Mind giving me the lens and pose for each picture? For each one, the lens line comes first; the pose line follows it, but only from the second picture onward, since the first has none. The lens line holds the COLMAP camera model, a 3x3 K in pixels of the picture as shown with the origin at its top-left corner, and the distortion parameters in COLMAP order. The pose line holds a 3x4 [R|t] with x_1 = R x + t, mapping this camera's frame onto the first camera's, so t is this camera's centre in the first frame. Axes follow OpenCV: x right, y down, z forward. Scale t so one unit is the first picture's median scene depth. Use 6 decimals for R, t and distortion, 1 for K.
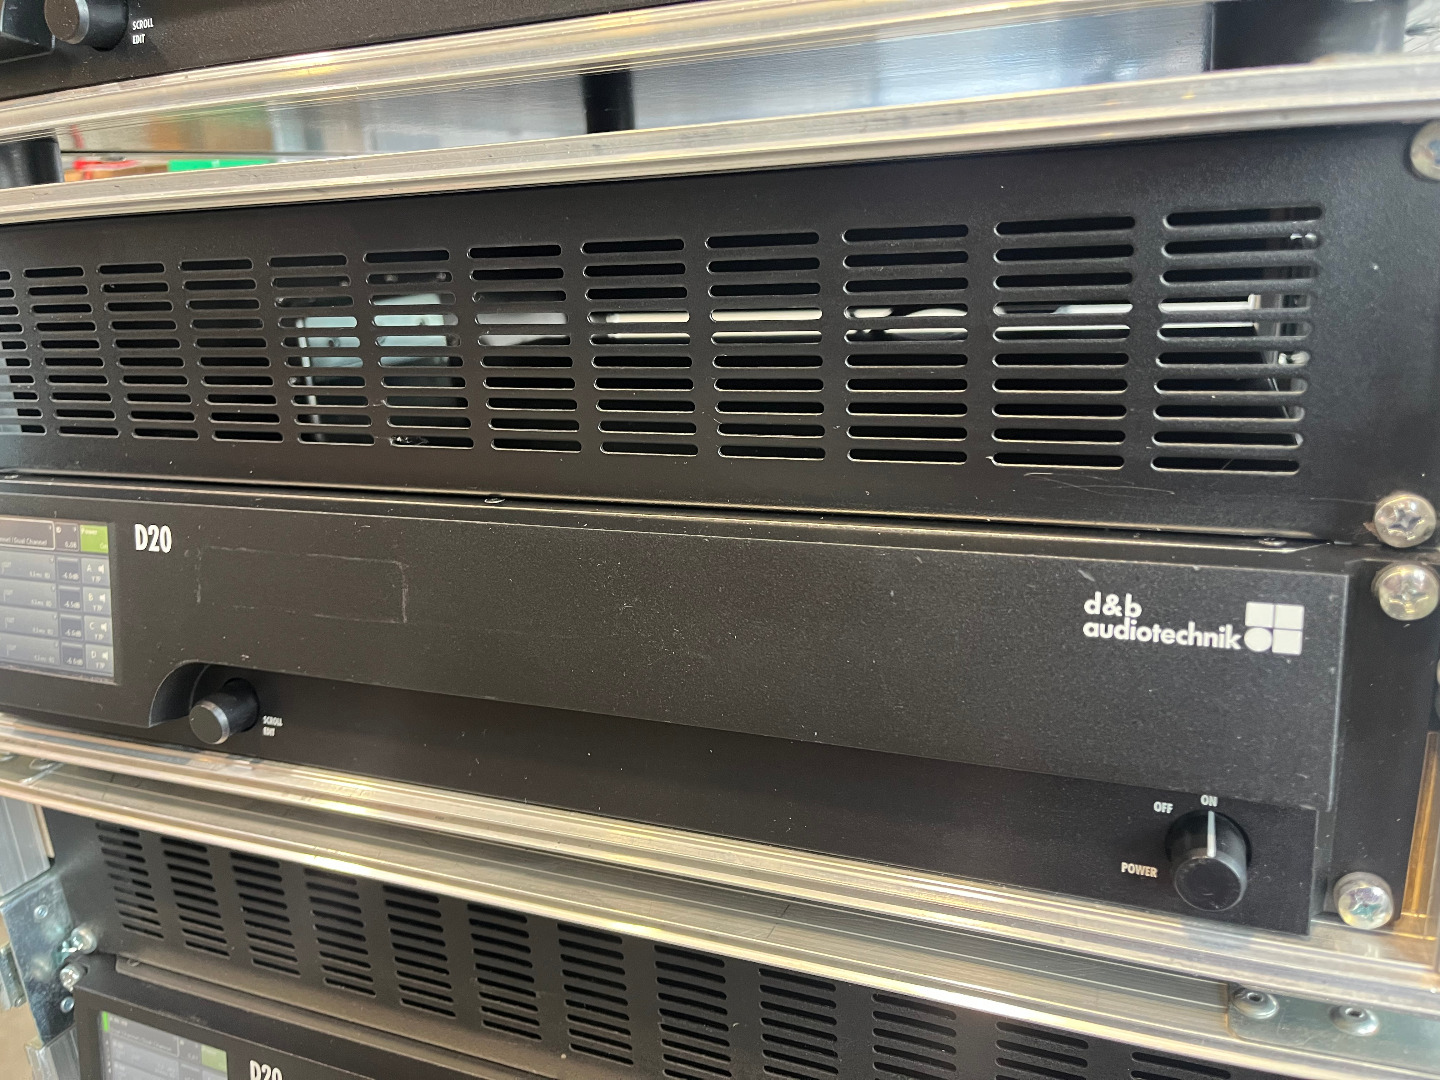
lens RADIAL K [[1106.7, 0, 710.3], [0, 1106.7, 545.7], [0, 0, 1]] dist [0.075423, -0.111535]
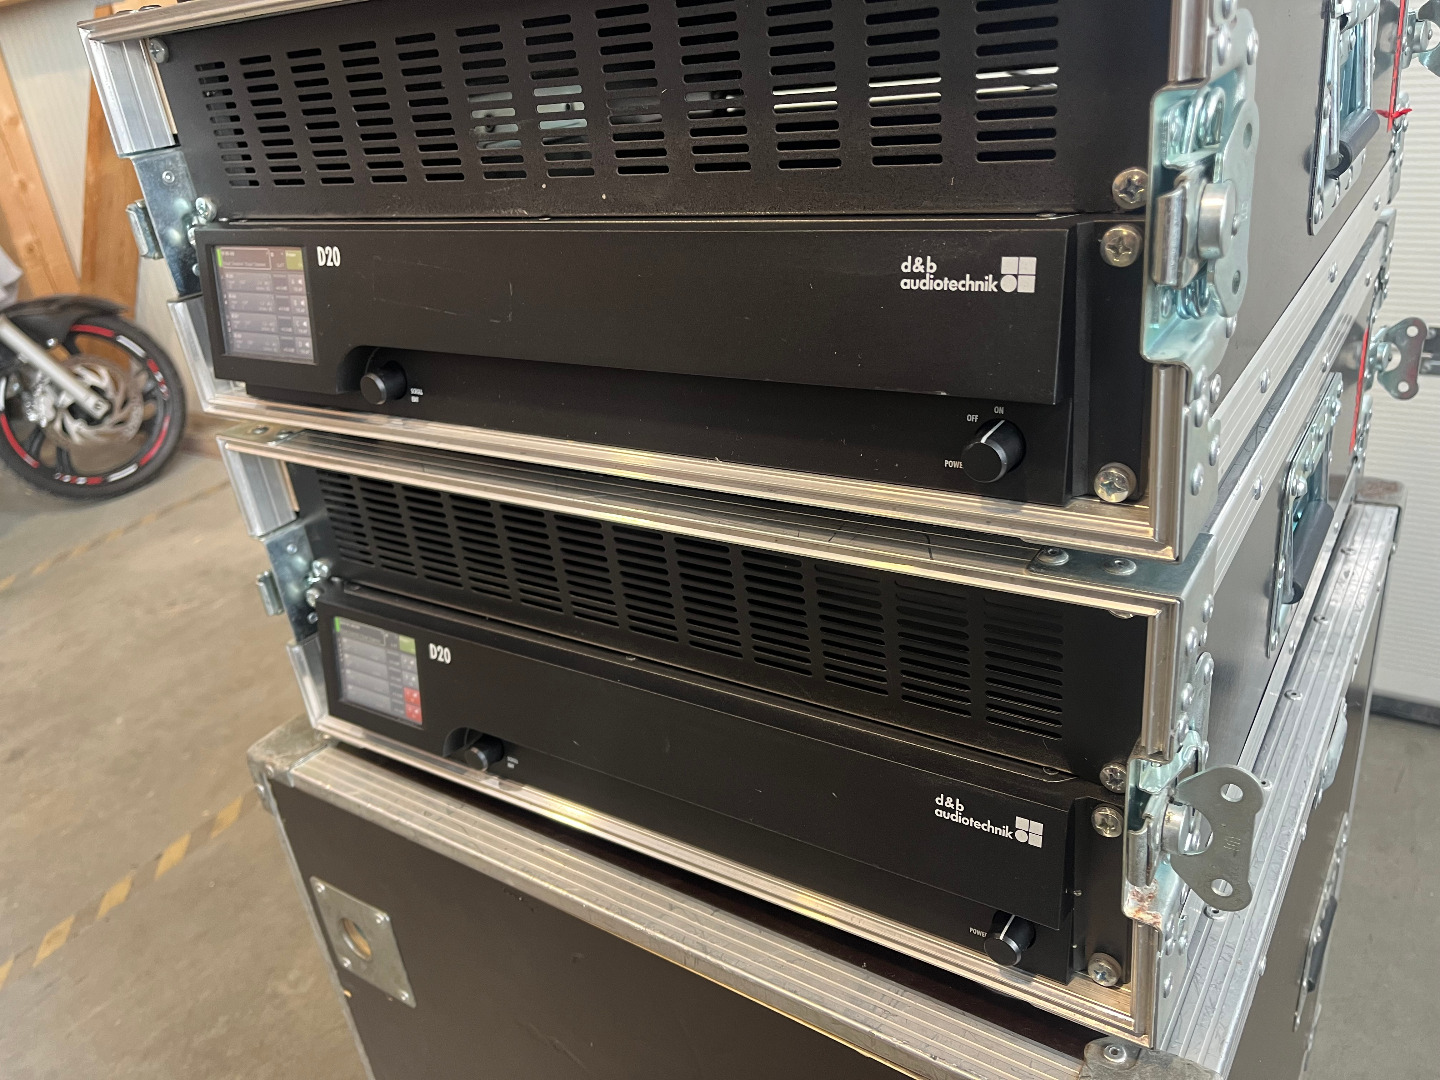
lens RADIAL K [[1106.7, 0, 732.8], [0, 1106.7, 529.7], [0, 0, 1]] dist [0.075423, -0.111535]
pose [[0.980209, 0.028554, -0.195896, 0.288353], [0.003138, 0.987178, 0.159593, 0.109860], [0.197941, -0.157049, 0.967551, -0.319204]]
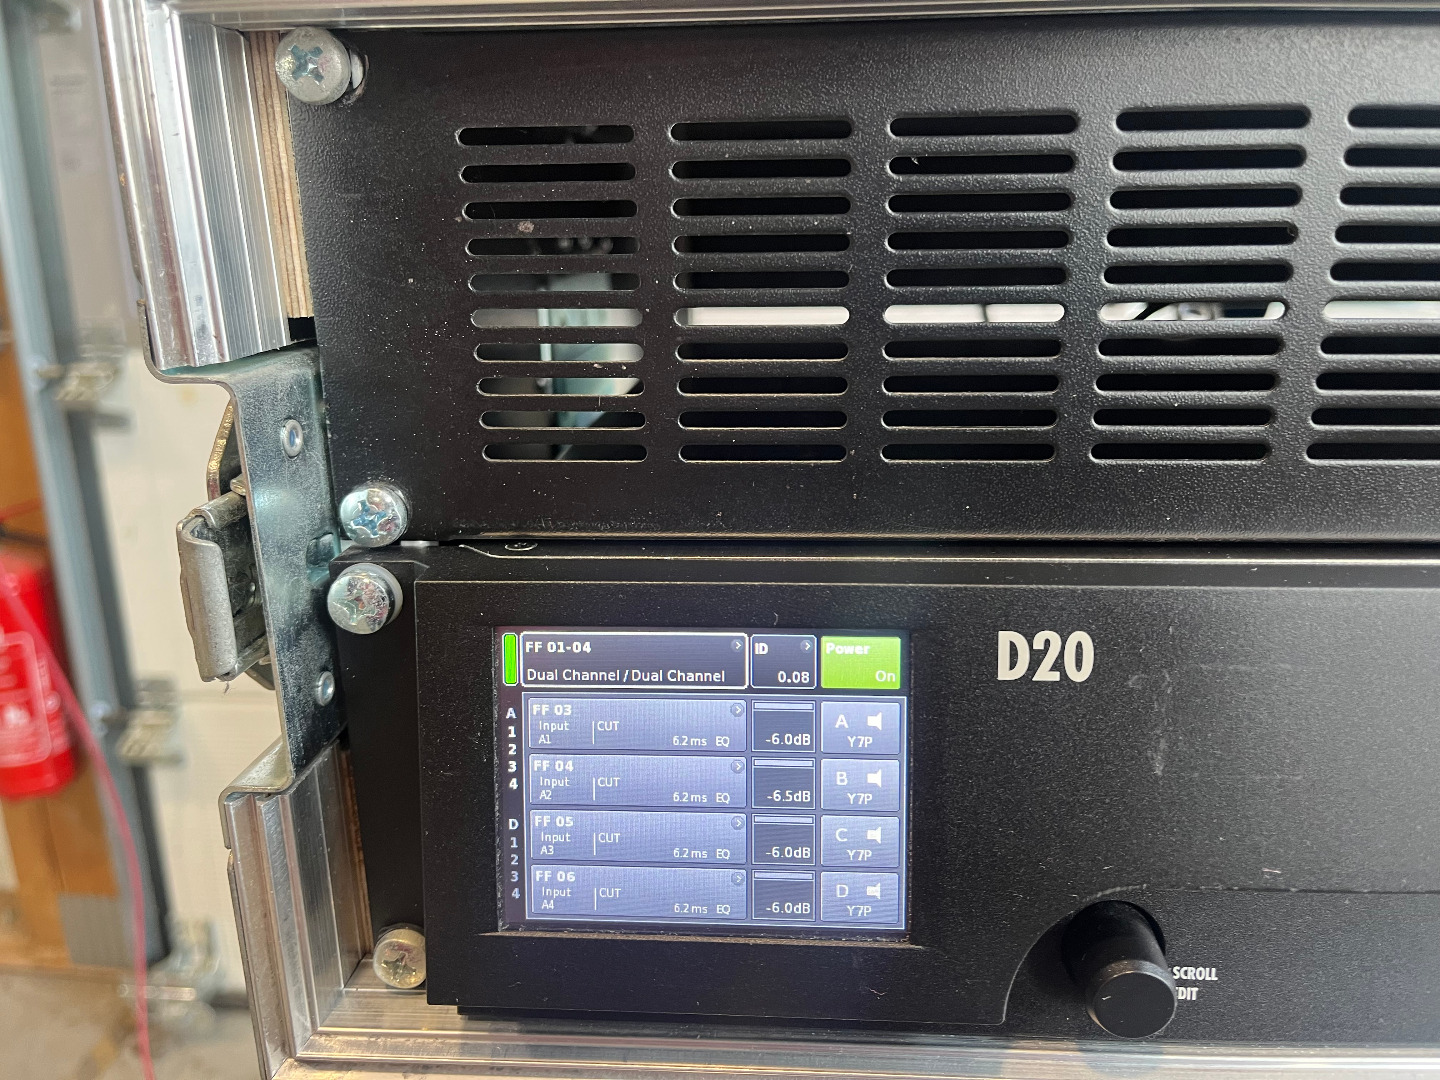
lens RADIAL K [[1106.7, 0, 721.0], [0, 1106.7, 544.5], [0, 0, 1]] dist [0.075423, -0.111535]
pose [[0.947447, -0.045896, 0.316603, -0.791604], [0.053307, 0.998469, -0.014782, -0.057505], [-0.315440, 0.030882, 0.948443, 0.560598]]
